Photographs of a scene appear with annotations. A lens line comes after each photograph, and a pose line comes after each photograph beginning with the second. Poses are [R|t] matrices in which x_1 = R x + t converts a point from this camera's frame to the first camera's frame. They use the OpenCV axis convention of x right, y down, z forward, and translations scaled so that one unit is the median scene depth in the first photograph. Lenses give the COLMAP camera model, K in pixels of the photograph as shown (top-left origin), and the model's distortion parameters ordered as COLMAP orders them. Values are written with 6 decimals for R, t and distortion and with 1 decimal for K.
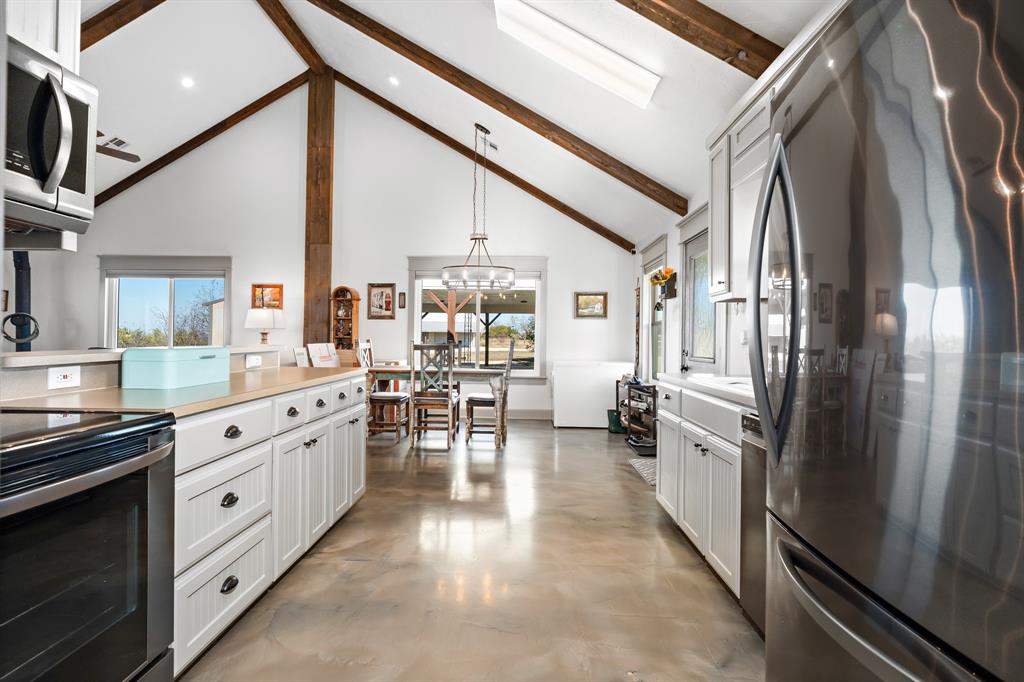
lens RADIAL K [[514.1, 0, 503.8], [0, 514.1, 339.7], [0, 0, 1]] dist [0.014261, 0.001159]
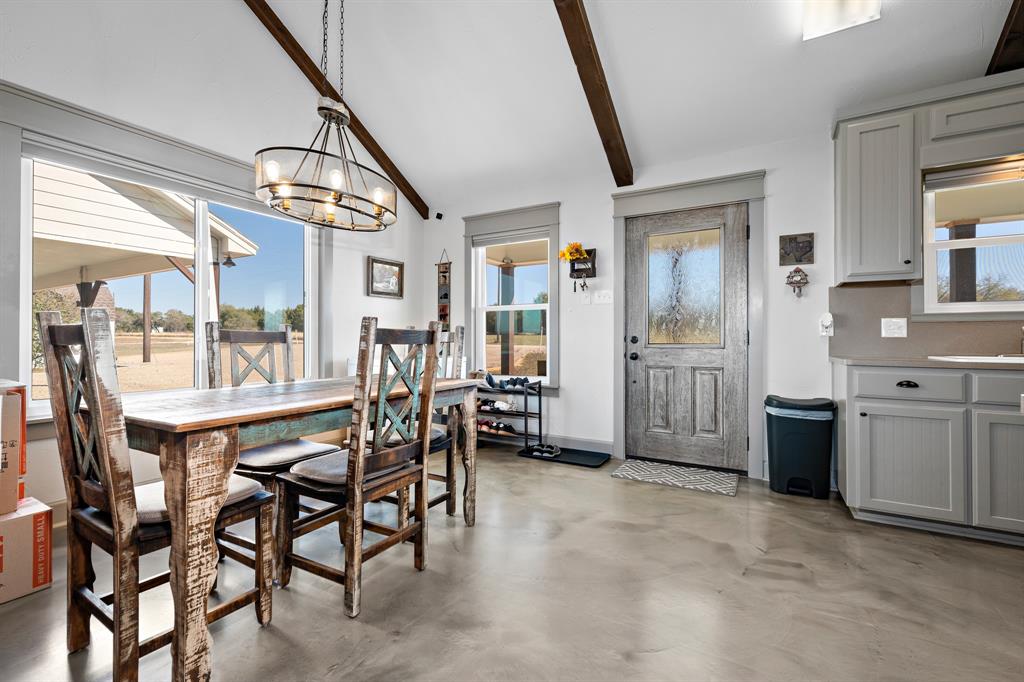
lens RADIAL K [[449.0, 0, 501.6], [0, 449.0, 333.3], [0, 0, 1]] dist [0.002145, 0.000104]
pose [[0.480232, 0.001053, 0.877141, -0.291836], [0.003090, 0.999991, -0.002892, 0.011087], [-0.877136, 0.004099, 0.480225, 0.552443]]
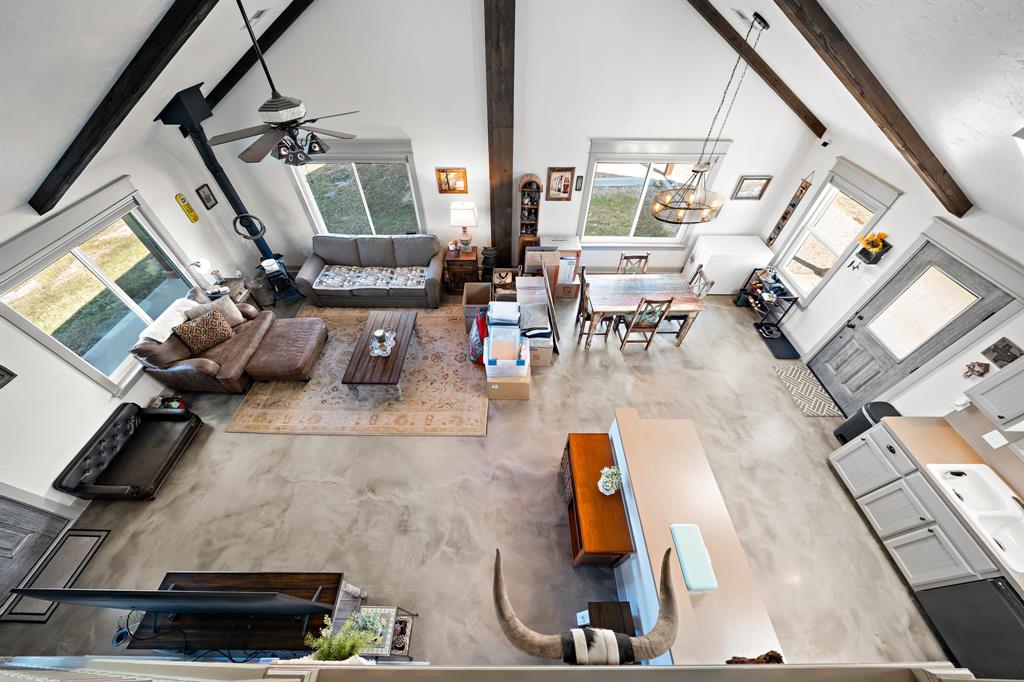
lens RADIAL K [[350.3, 0, 510.9], [0, 350.3, 344.0], [0, 0, 1]] dist [-0.002225, -0.000149]
pose [[0.998946, -0.037578, 0.026357, -0.373513], [0.005901, 0.674611, 0.738150, -0.393834], [-0.045519, -0.737217, 0.674121, 0.261534]]
